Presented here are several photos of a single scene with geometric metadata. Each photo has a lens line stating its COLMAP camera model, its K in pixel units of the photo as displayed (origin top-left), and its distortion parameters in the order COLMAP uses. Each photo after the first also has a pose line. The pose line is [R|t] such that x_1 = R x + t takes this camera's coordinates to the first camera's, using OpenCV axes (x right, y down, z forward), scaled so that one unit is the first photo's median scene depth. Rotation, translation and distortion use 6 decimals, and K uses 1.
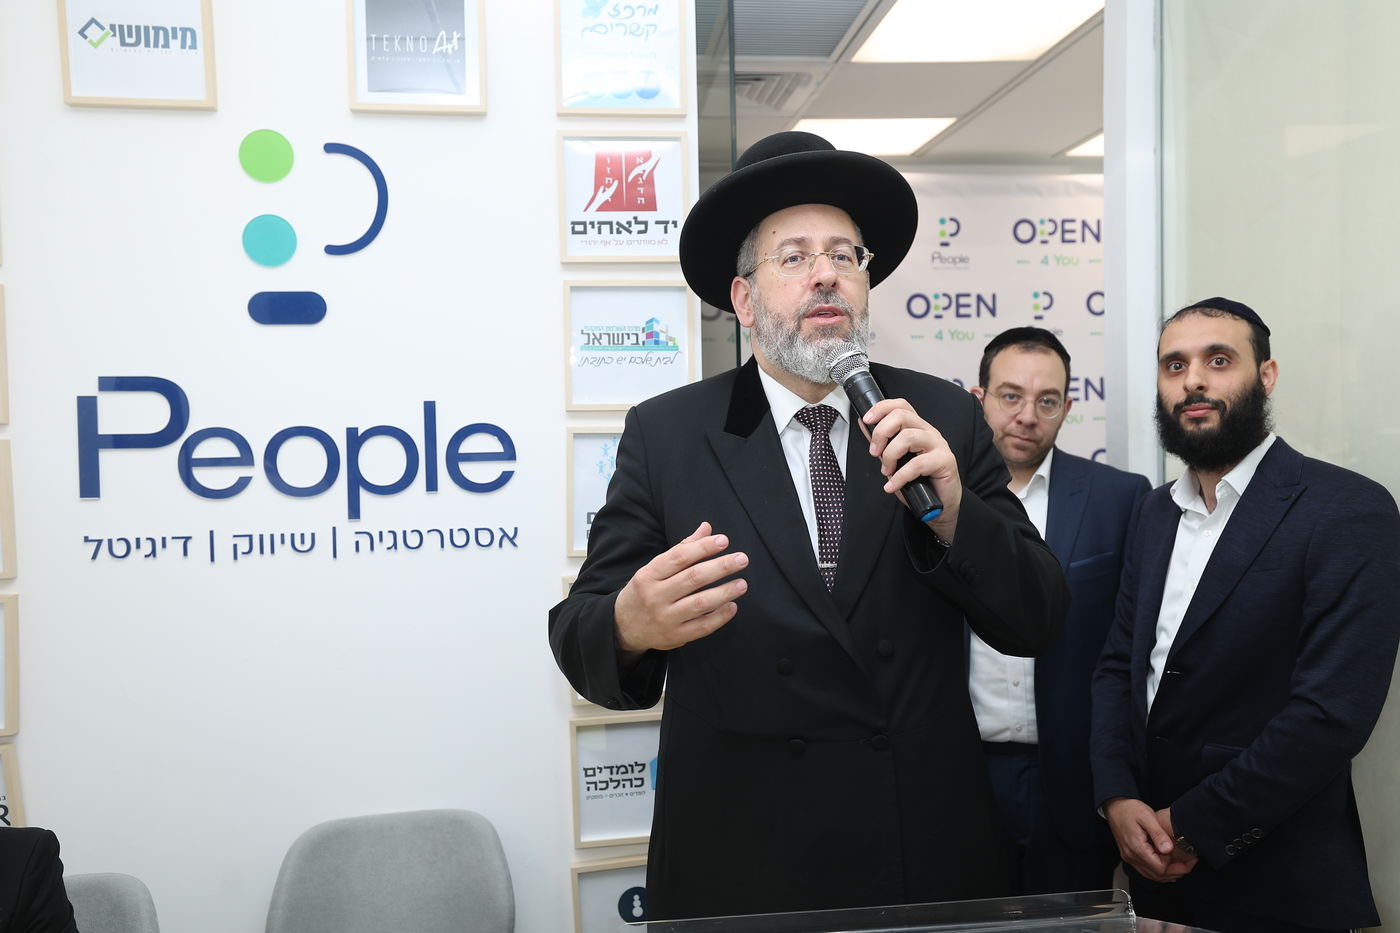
lens RADIAL K [[1253.7, 0, 727.2], [0, 1253.7, 467.8], [0, 0, 1]] dist [0.018805, 0.037579]
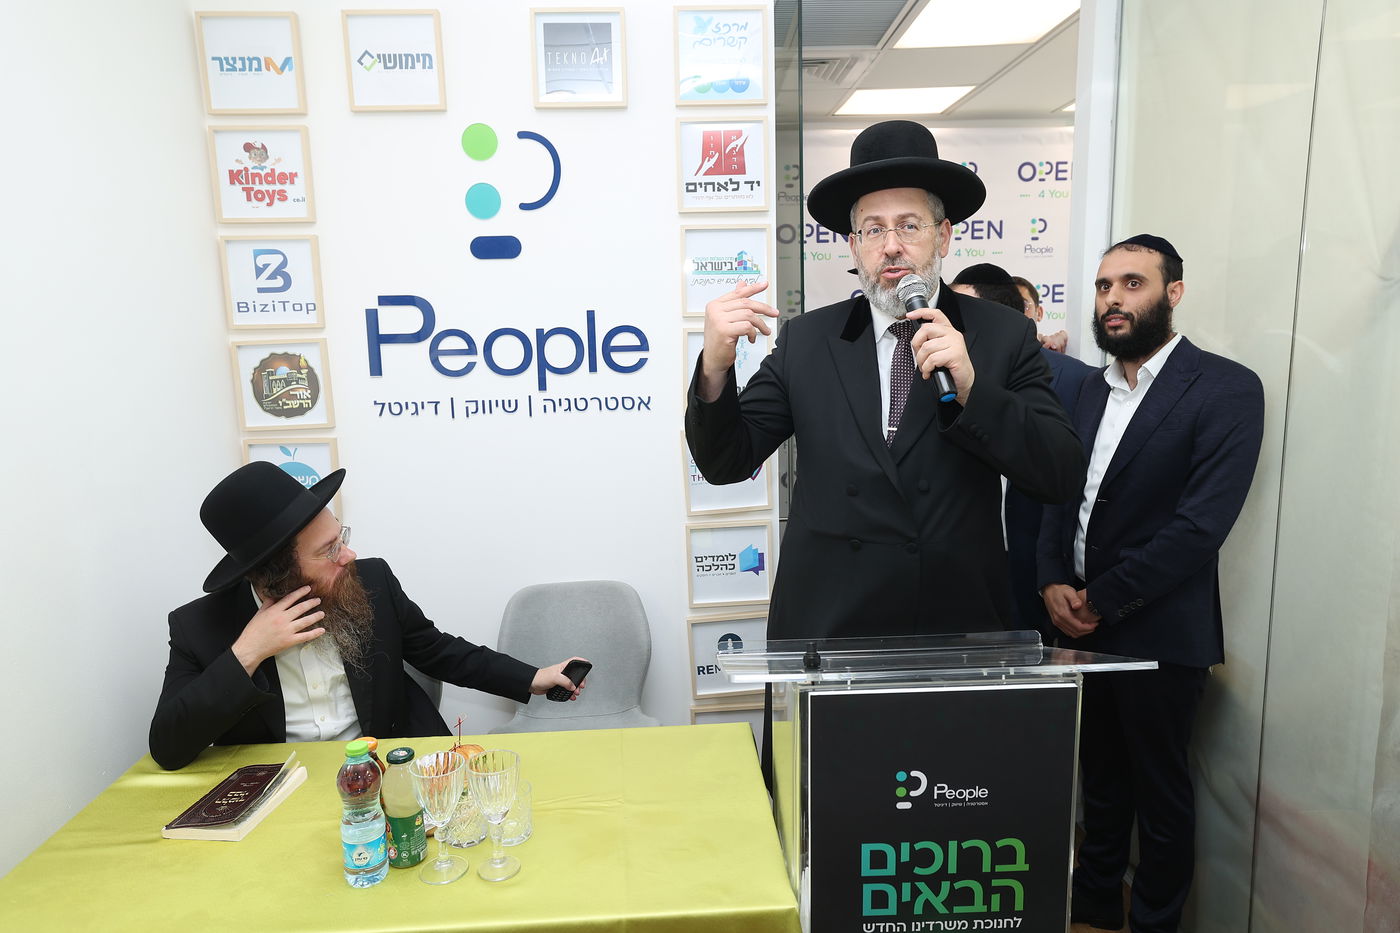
lens RADIAL K [[946.2, 0, 701.6], [0, 946.2, 462.4], [0, 0, 1]] dist [0.006171, 0.006764]
pose [[0.994186, 0.012450, -0.106951, 0.013170], [0.000566, 0.992675, 0.120817, -0.010274], [0.107671, -0.120175, 0.986897, -0.103561]]
